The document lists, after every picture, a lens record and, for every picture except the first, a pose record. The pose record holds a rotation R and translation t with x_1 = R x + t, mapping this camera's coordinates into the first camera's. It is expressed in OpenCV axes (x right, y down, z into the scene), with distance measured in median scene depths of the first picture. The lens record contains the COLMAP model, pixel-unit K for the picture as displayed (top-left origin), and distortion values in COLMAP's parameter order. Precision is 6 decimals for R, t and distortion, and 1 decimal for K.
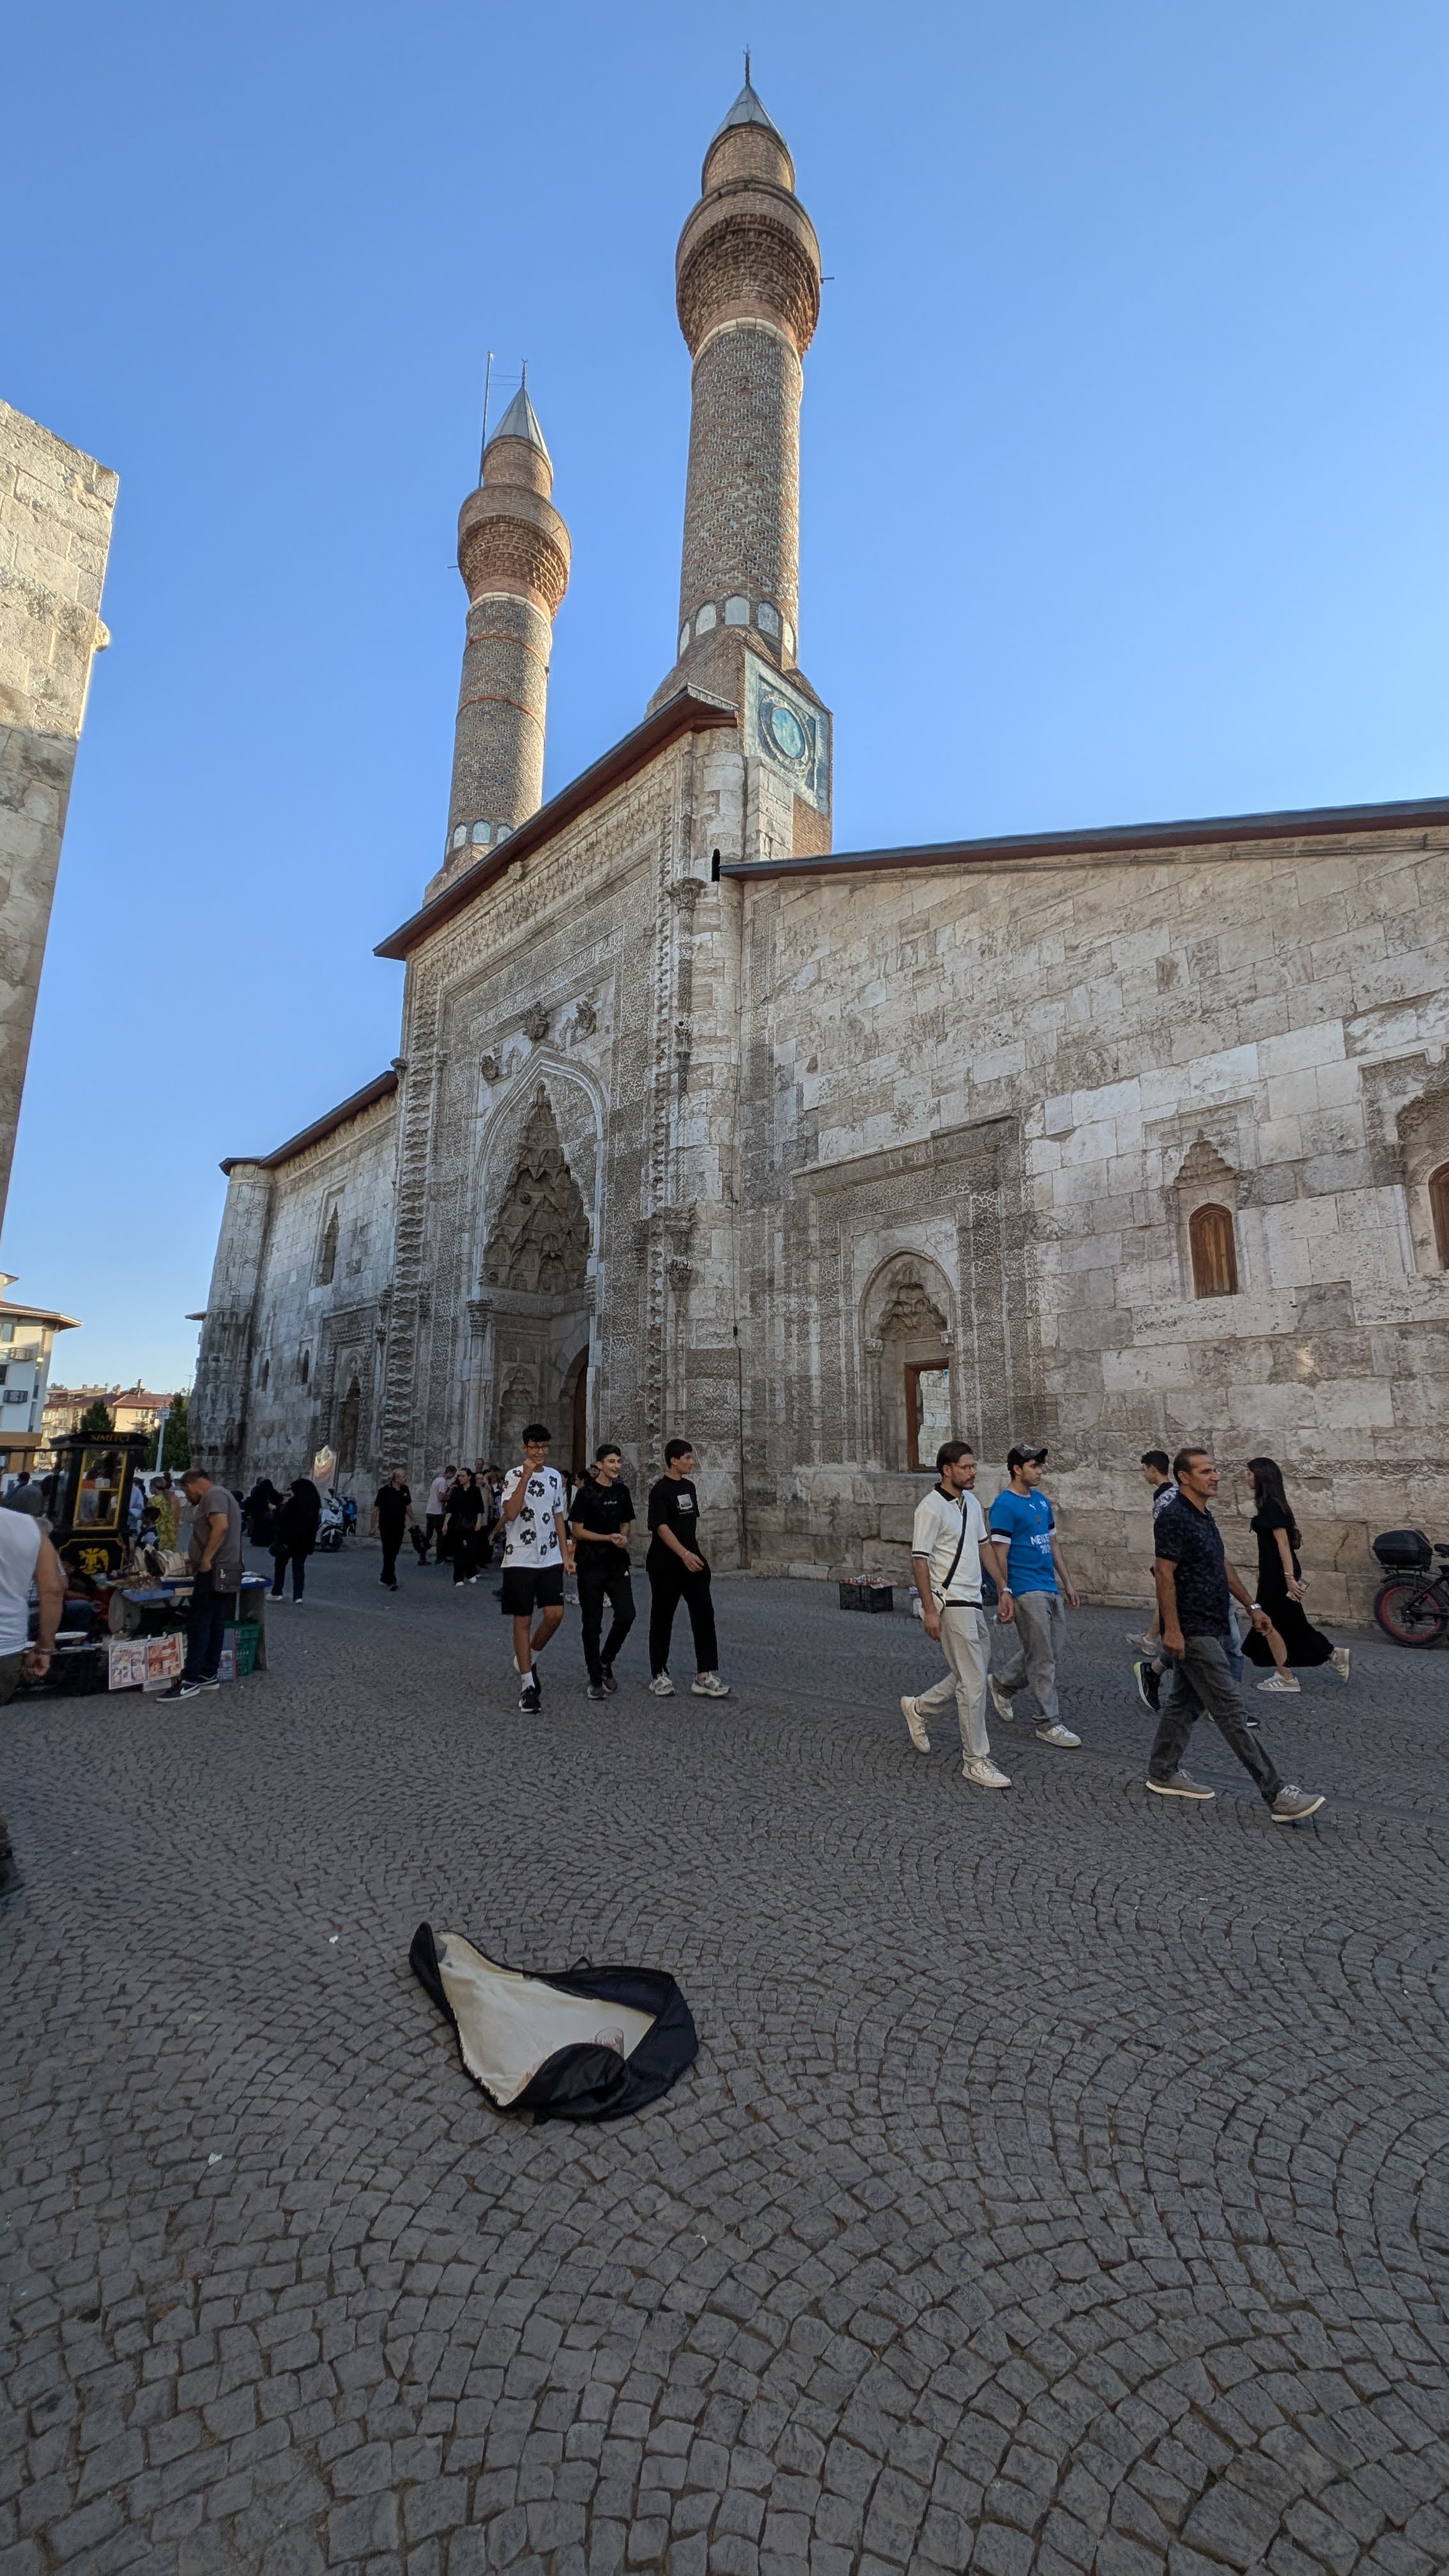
lens RADIAL K [[952.0, 0, 732.9], [0, 952.0, 1285.0], [0, 0, 1]] dist [0.011471, 0.000056]
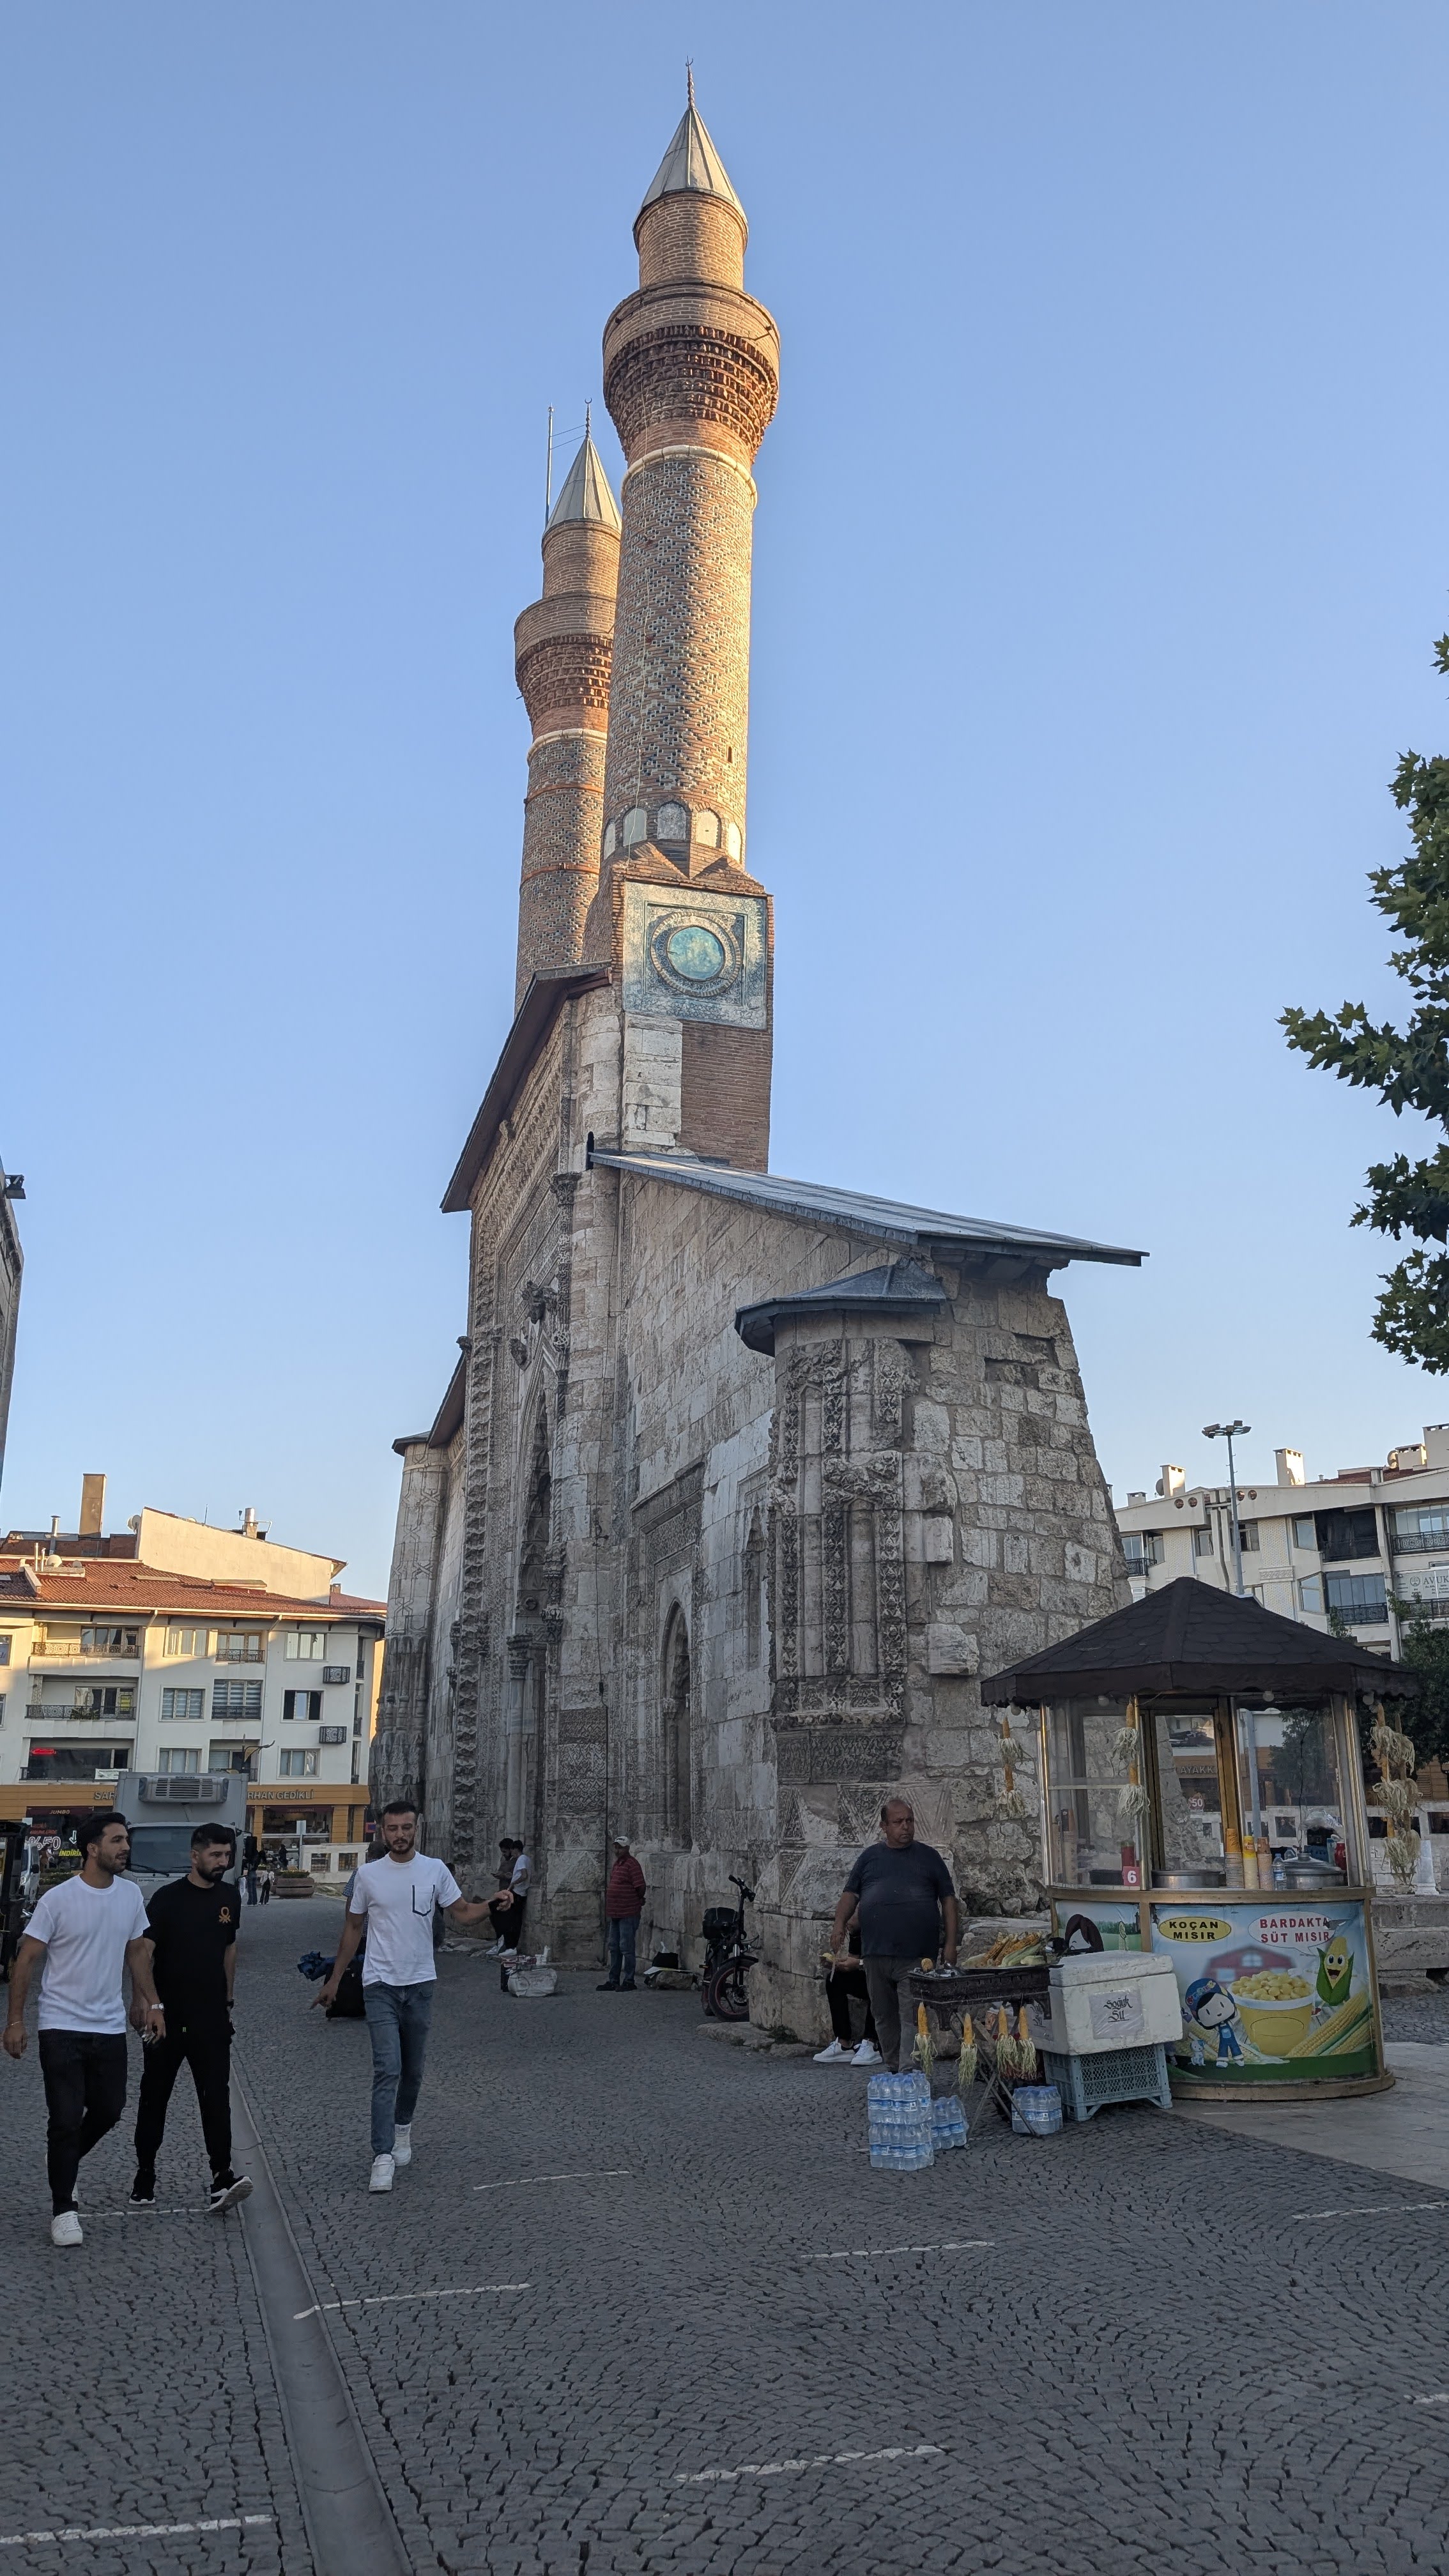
lens RADIAL K [[1856.1, 0, 722.0], [0, 1856.1, 1300.7], [0, 0, 1]] dist [0.106603, -0.000609]
pose [[0.870236, -0.136967, -0.473211, 0.883674], [0.095645, 0.989270, -0.110443, -0.095943], [0.483260, 0.050851, 0.873999, -0.449091]]
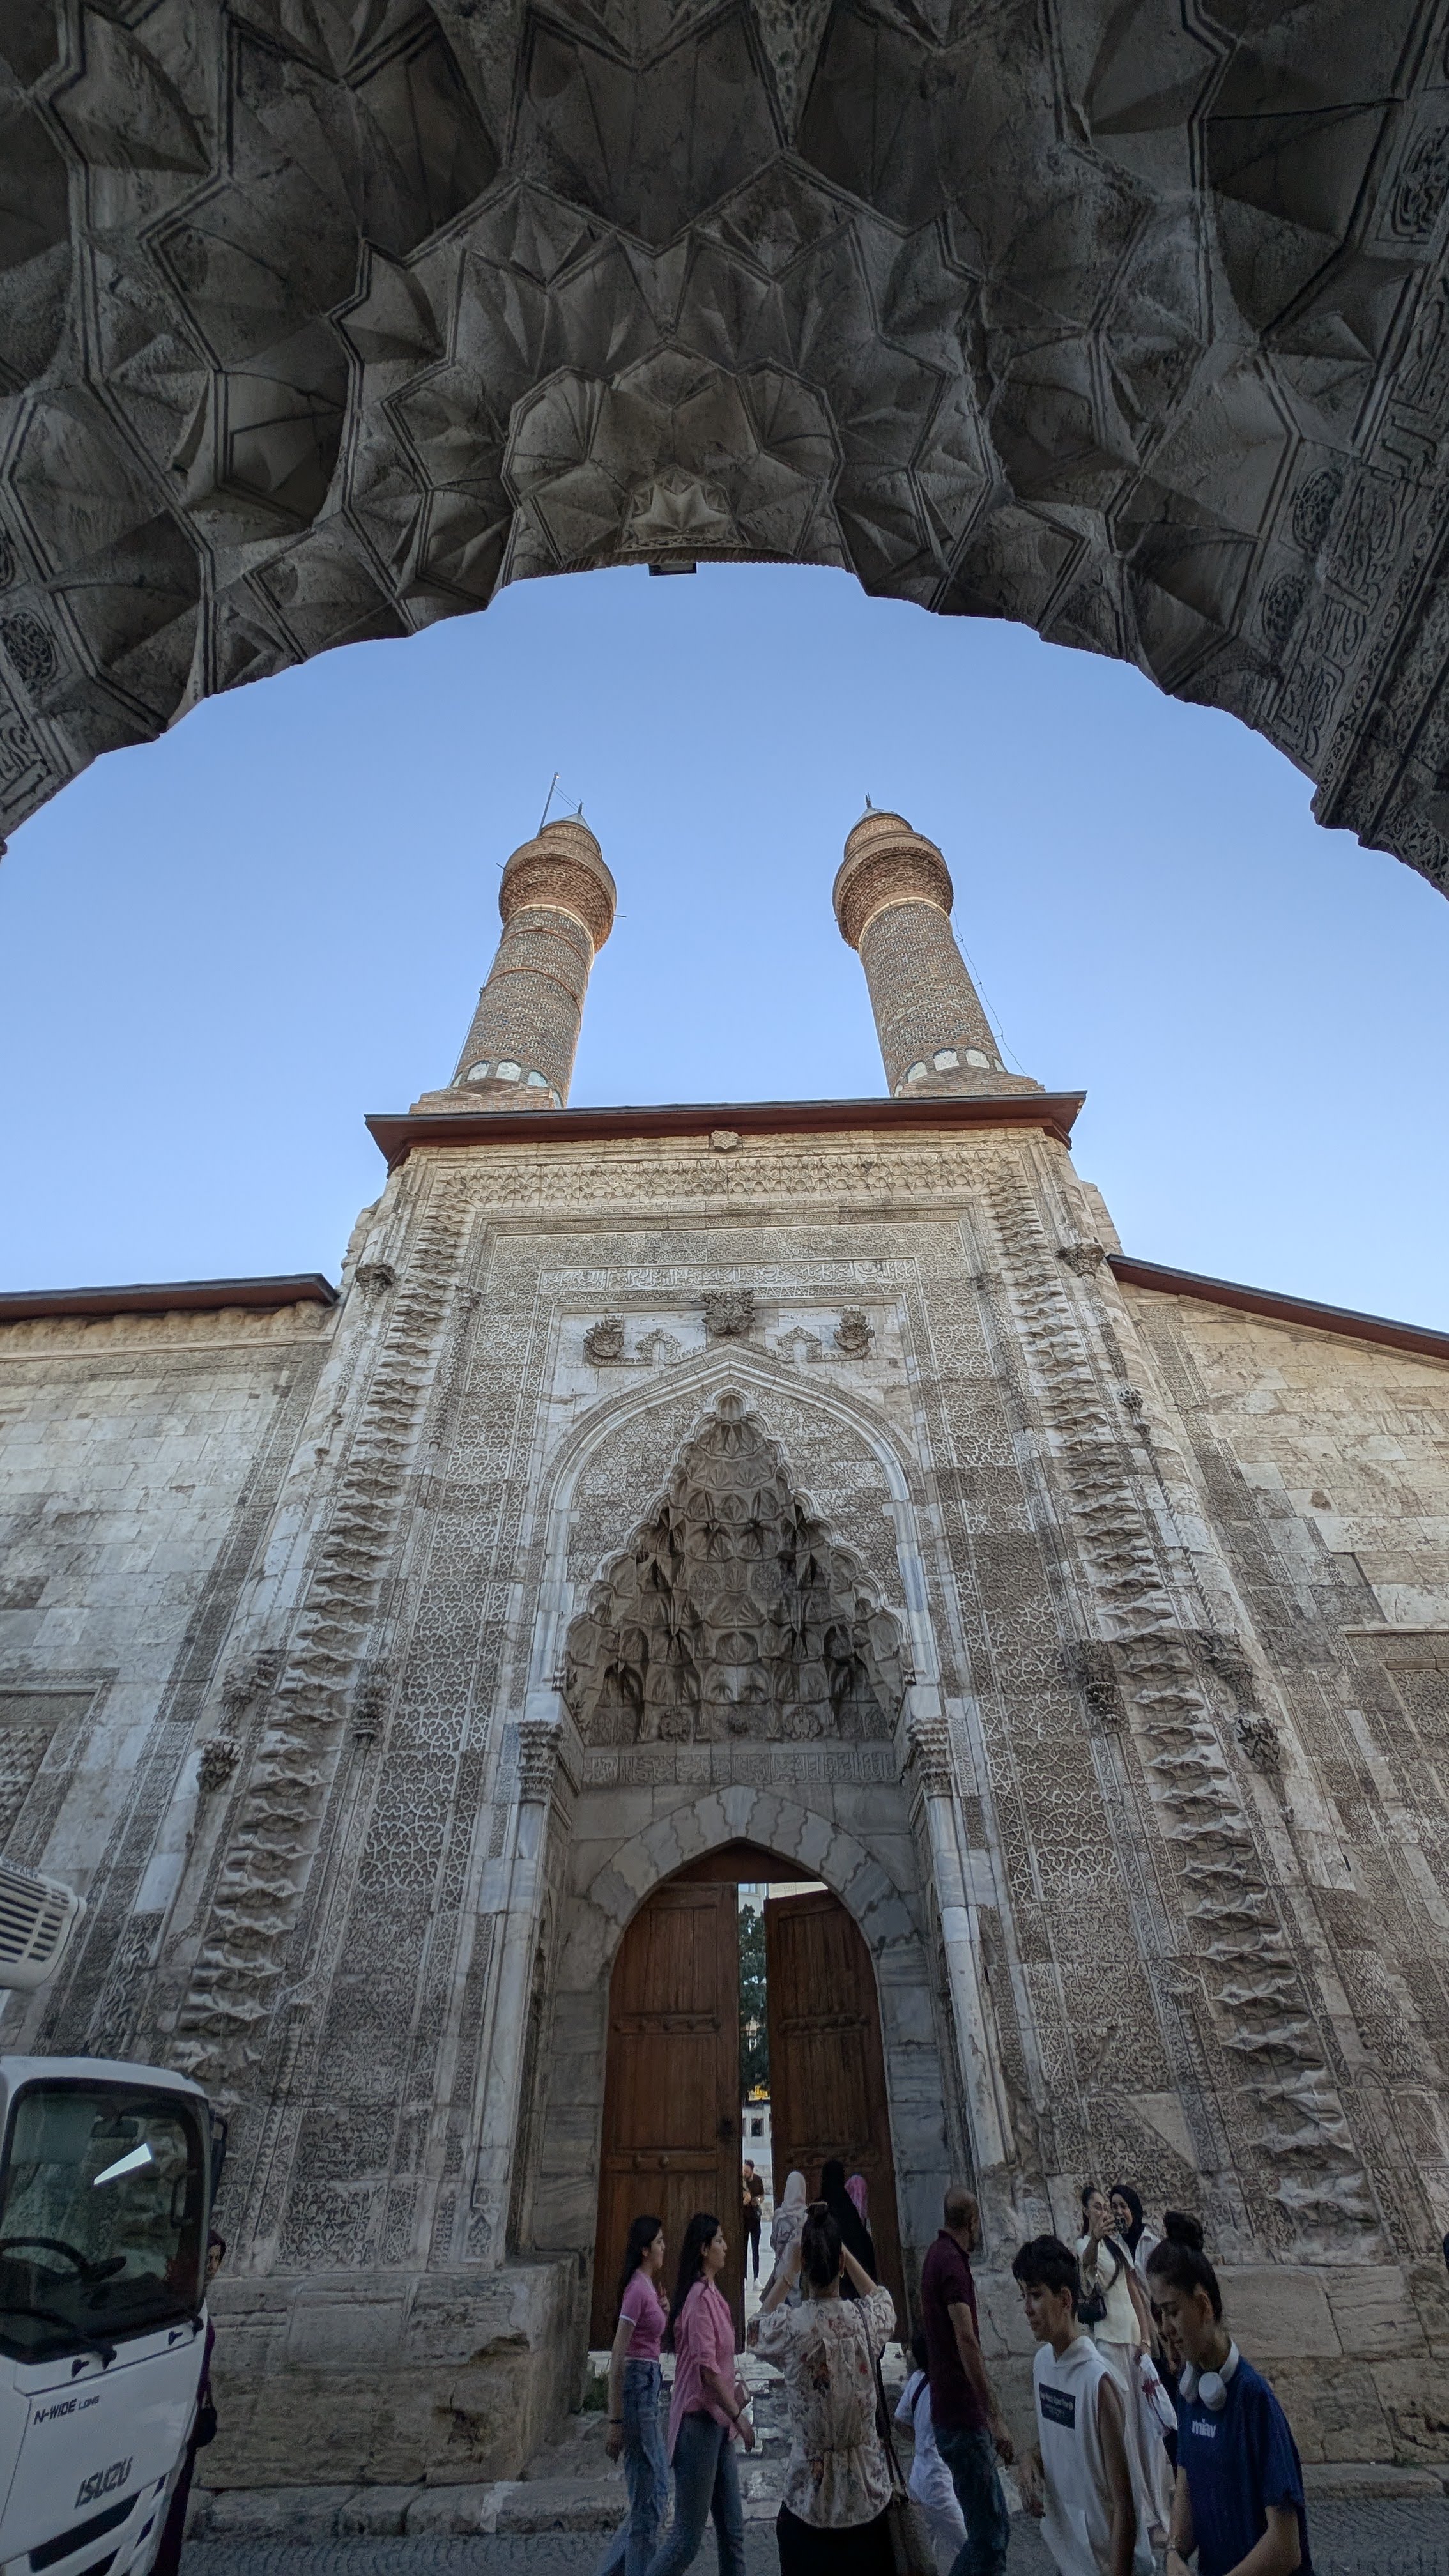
lens RADIAL K [[956.3, 0, 727.4], [0, 956.3, 1284.7], [0, 0, 1]] dist [0.030085, -0.020357]
pose [[0.729185, 0.453943, 0.512079, -0.705581], [-0.115294, 0.819105, -0.561937, 0.125786], [-0.674534, 0.350717, 0.649617, 0.656031]]
